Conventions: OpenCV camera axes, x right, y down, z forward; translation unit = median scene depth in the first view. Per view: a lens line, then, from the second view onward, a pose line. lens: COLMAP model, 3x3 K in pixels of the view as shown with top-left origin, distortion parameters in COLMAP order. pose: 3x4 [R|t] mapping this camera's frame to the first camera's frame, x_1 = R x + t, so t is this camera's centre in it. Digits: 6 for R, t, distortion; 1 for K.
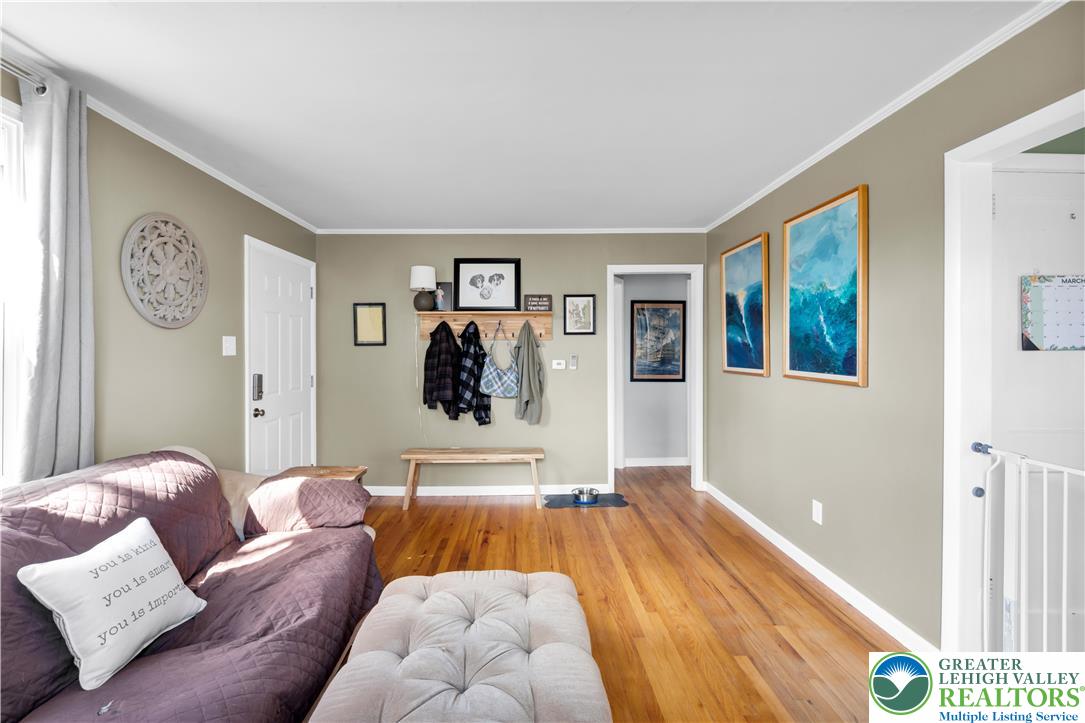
lens RADIAL K [[472.5, 0, 545.7], [0, 472.5, 352.0], [0, 0, 1]] dist [-0.003297, 0.000713]
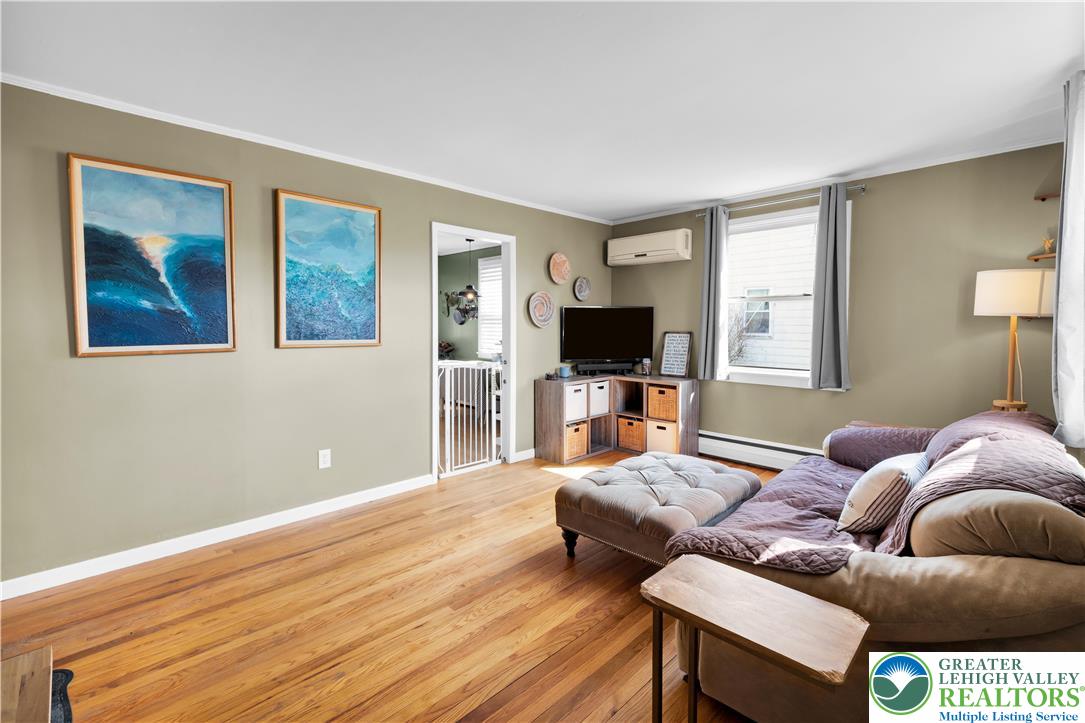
lens RADIAL K [[472.5, 0, 536.7], [0, 472.5, 341.9], [0, 0, 1]] dist [-0.003297, 0.000713]
pose [[-0.665435, -0.025582, 0.746017, -0.666270], [0.004201, 0.999268, 0.038013, 0.006357], [-0.746444, 0.028429, -0.664841, 1.428942]]
